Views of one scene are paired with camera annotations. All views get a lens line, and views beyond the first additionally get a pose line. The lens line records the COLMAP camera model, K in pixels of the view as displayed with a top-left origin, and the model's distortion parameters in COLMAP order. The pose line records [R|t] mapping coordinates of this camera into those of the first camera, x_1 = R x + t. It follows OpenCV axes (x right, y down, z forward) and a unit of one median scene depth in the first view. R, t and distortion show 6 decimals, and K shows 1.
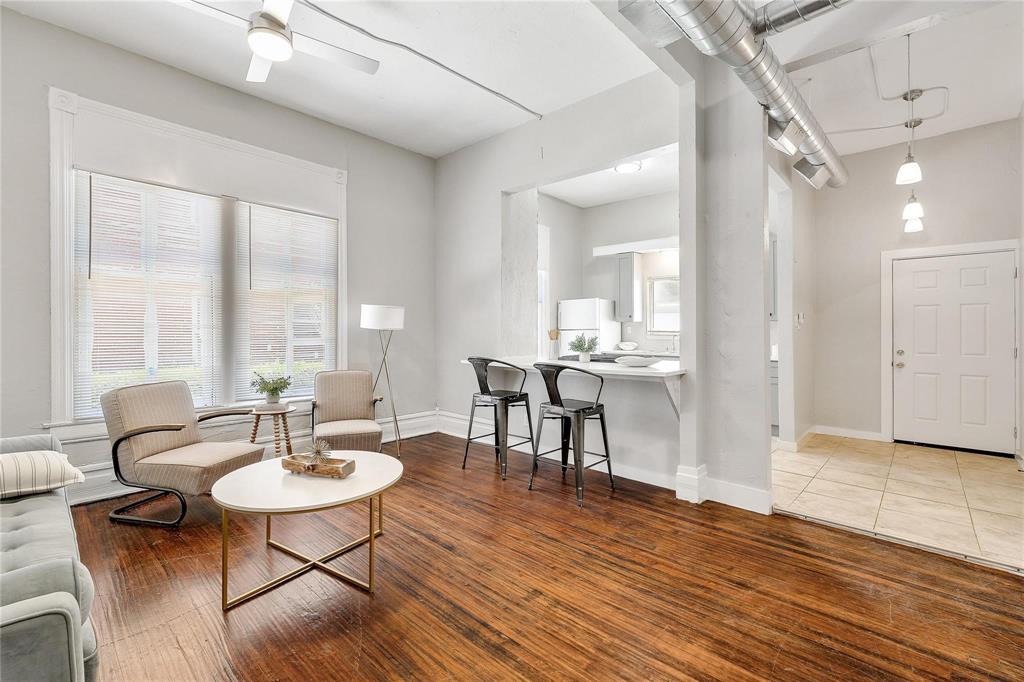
lens RADIAL K [[445.2, 0, 508.9], [0, 445.2, 333.3], [0, 0, 1]] dist [0.001088, 0.000244]
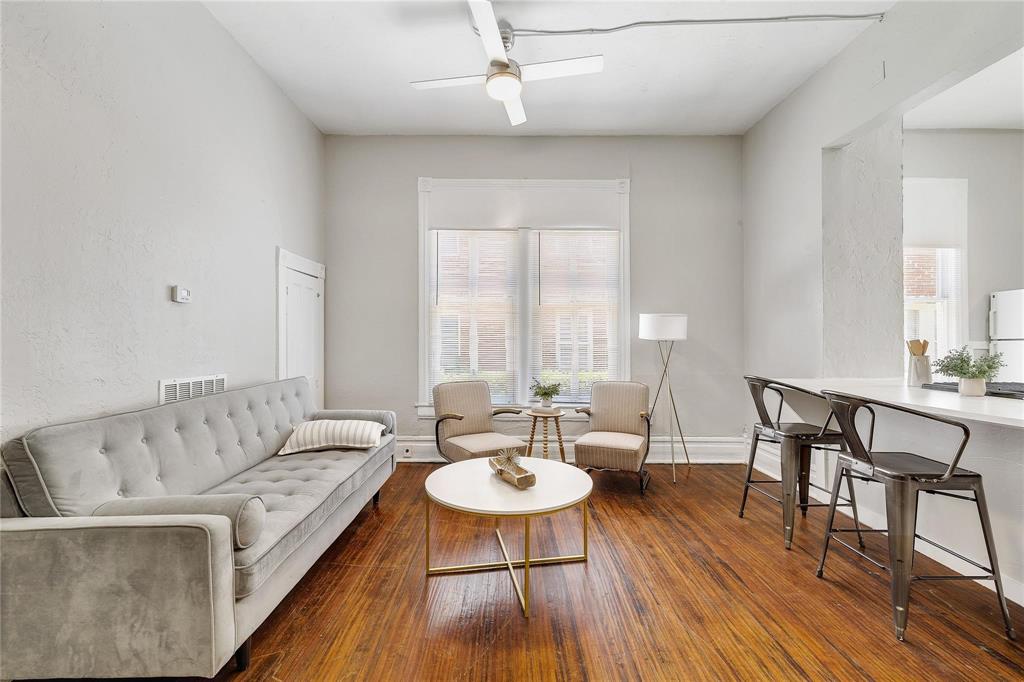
lens RADIAL K [[435.6, 0, 509.0], [0, 435.6, 339.9], [0, 0, 1]] dist [0.002135, 0.000640]
pose [[0.681805, -0.001605, -0.731532, 0.221531], [-0.003568, 0.999978, -0.005520, -0.003229], [0.731525, 0.006374, 0.681785, 0.212002]]
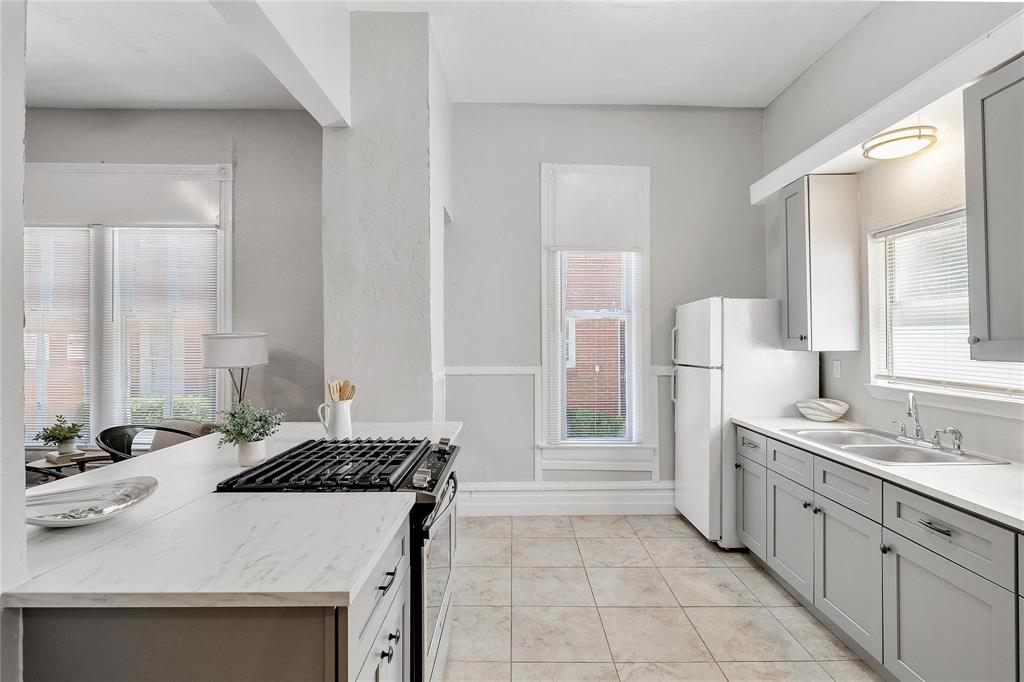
lens RADIAL K [[488.0, 0, 528.1], [0, 488.0, 341.6], [0, 0, 1]] dist [-0.001221, -0.000141]
pose [[0.694685, -0.000756, -0.719314, 0.868026], [-0.002799, 0.999989, -0.003753, -0.066702], [0.719309, 0.004620, 0.694675, 1.091415]]
